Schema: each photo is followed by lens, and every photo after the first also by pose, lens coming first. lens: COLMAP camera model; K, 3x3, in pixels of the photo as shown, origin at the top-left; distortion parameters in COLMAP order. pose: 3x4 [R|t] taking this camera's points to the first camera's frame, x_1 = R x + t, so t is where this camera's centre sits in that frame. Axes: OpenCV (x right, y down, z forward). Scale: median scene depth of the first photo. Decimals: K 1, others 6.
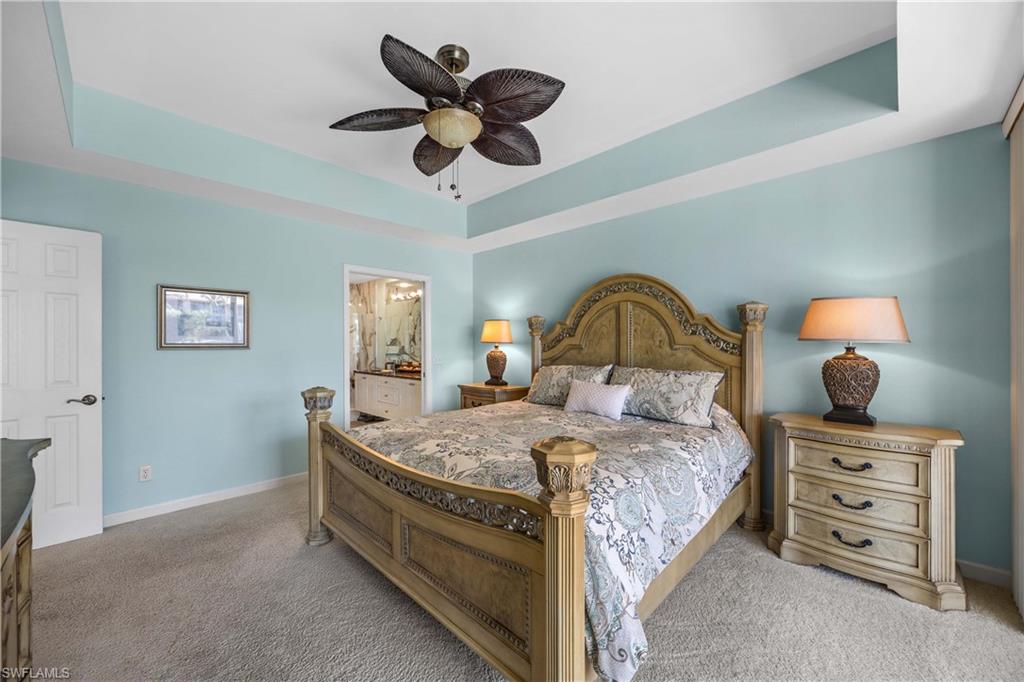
lens RADIAL K [[398.6, 0, 510.7], [0, 398.6, 343.6], [0, 0, 1]] dist [0.002467, 0.000102]
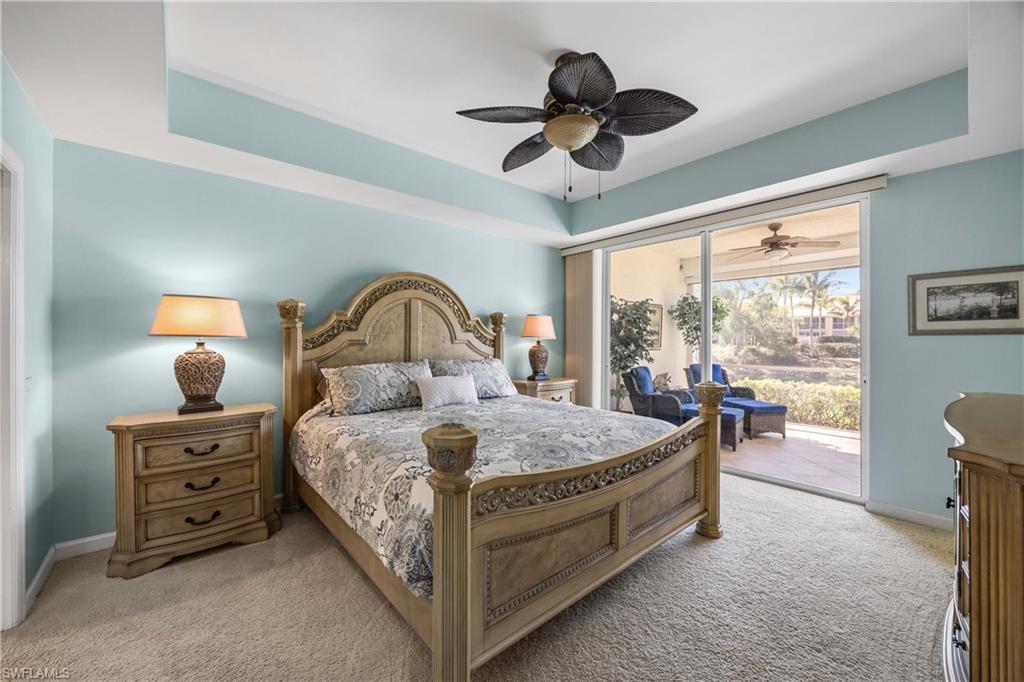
lens RADIAL K [[398.6, 0, 515.4], [0, 398.6, 339.5], [0, 0, 1]] dist [0.002467, 0.000102]
pose [[0.069141, 0.000446, 0.997607, -0.730246], [-0.002839, 0.999996, -0.000250, 0.000895], [-0.997603, -0.002815, 0.069142, 0.653252]]
